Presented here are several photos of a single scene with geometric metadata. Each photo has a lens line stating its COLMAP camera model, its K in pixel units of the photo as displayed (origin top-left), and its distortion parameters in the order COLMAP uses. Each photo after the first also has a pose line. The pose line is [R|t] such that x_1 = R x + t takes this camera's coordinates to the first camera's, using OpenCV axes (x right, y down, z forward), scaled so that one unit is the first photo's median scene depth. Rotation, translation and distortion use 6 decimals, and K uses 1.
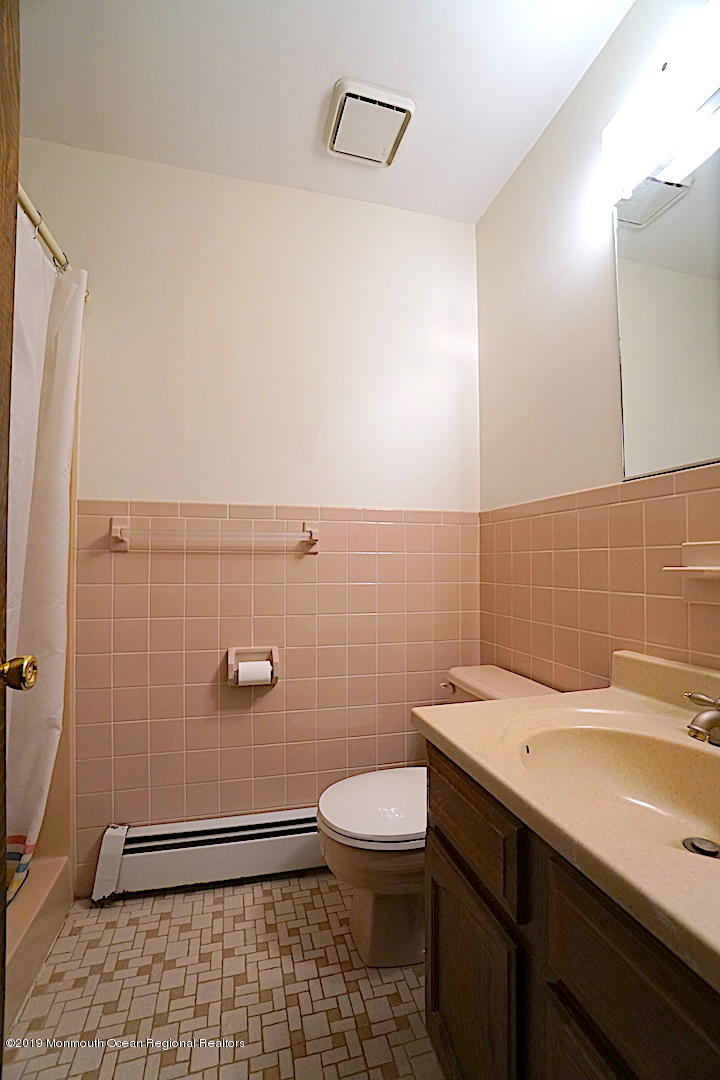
lens RADIAL K [[473.7, 0, 356.4], [0, 473.7, 550.7], [0, 0, 1]] dist [-0.067848, 0.025840]
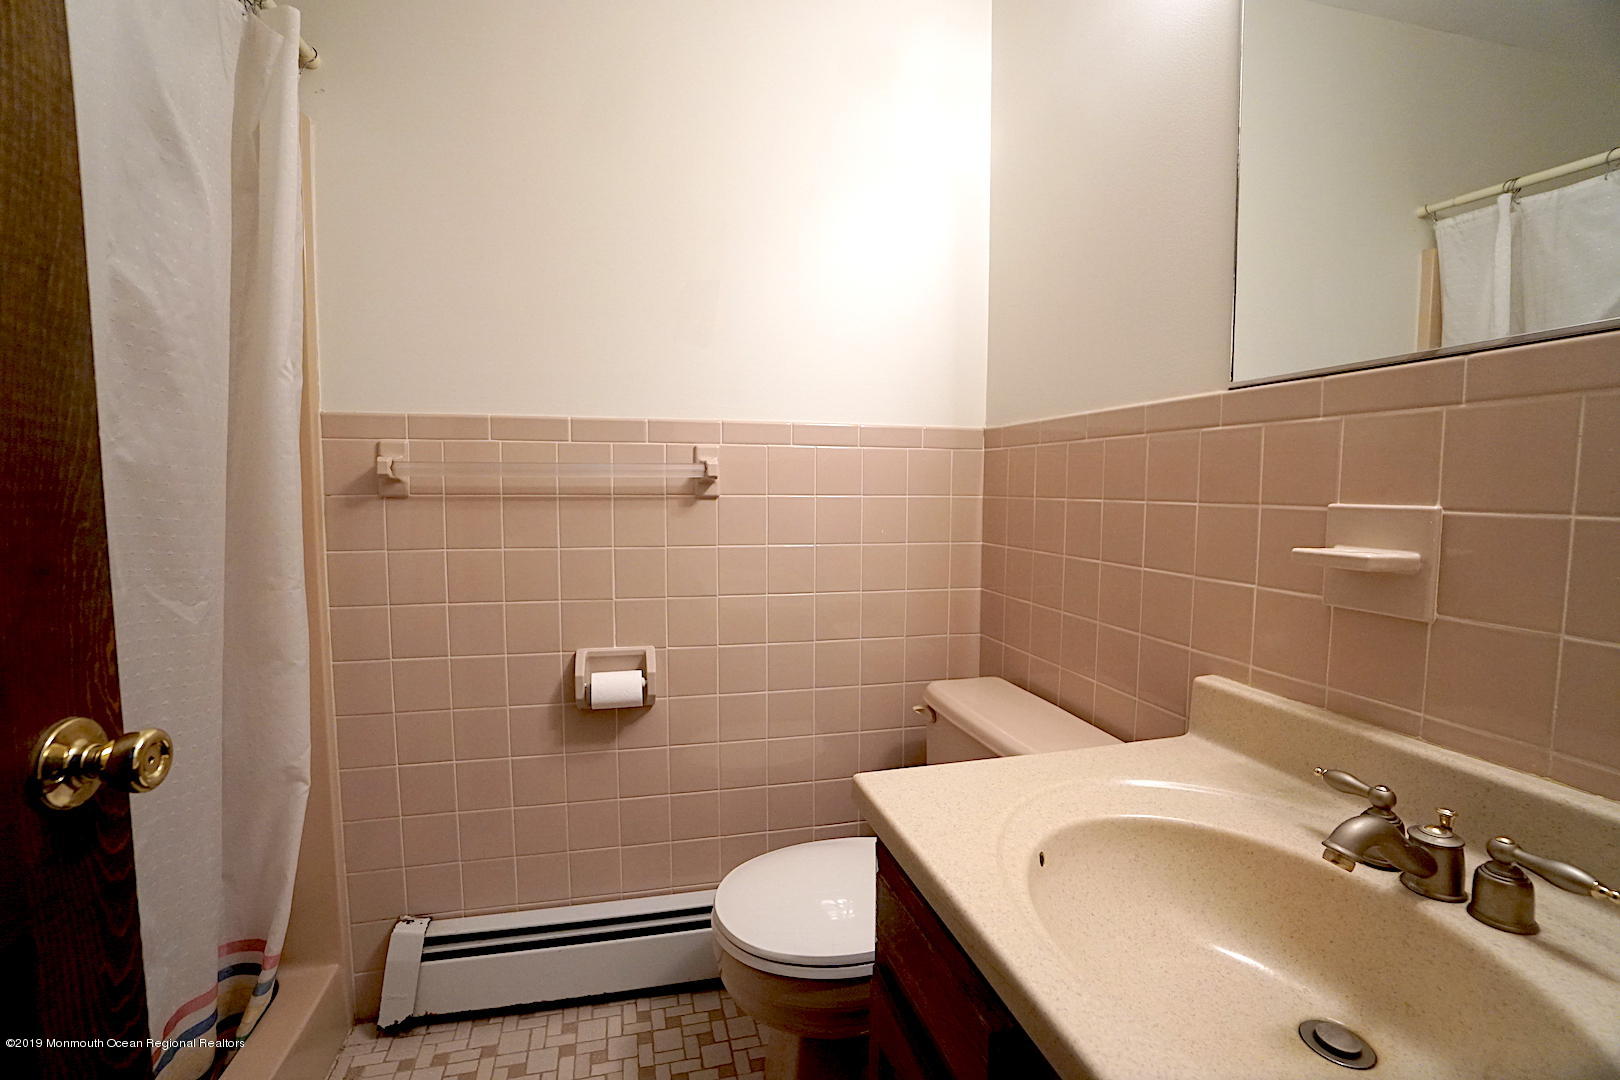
lens RADIAL K [[710.6, 0, 795.7], [0, 710.6, 541.9], [0, 0, 1]] dist [-0.067848, 0.025840]
pose [[0.999870, 0.003887, -0.015646, 0.038759], [-0.002238, 0.994572, 0.104028, -0.038078], [0.015966, -0.103980, 0.994451, 0.088784]]
